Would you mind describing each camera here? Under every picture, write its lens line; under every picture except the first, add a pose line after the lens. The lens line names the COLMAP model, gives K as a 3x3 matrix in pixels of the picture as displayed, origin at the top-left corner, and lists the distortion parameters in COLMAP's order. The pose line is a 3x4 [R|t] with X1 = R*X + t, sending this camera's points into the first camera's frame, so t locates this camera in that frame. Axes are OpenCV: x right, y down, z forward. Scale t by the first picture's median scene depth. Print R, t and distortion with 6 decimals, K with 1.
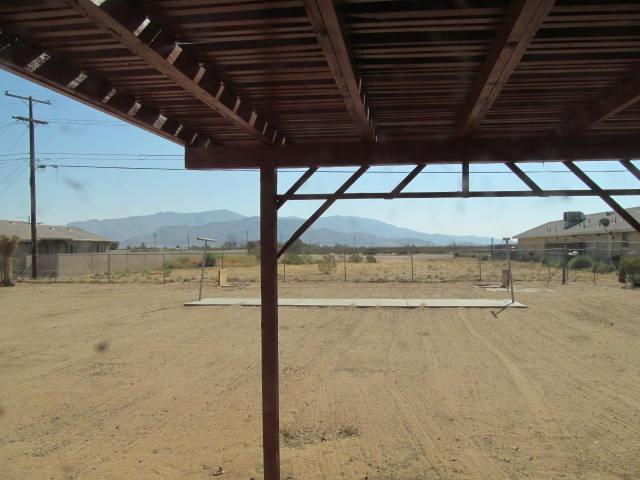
lens RADIAL K [[530.9, 0, 320.0], [0, 530.9, 240.0], [0, 0, 1]] dist [-0.050437, 0.005410]
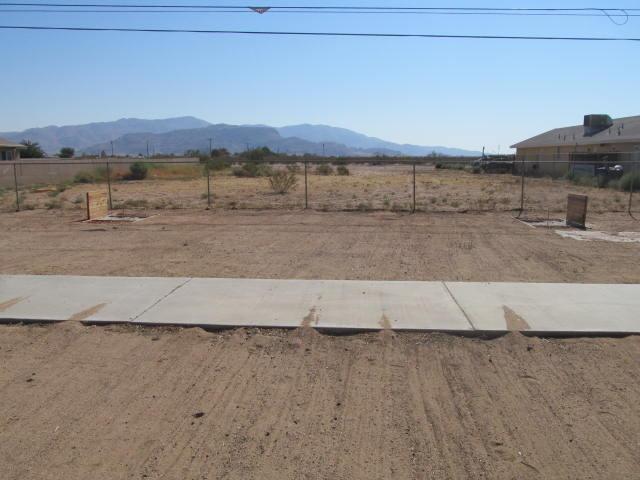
lens RADIAL K [[530.9, 0, 320.0], [0, 530.9, 240.0], [0, 0, 1]] dist [-0.050437, 0.005410]
pose [[0.998295, 0.000490, 0.058365, 0.012025], [-0.010338, 0.985637, 0.168559, 0.003511], [-0.057444, -0.168875, 0.983962, 0.165912]]
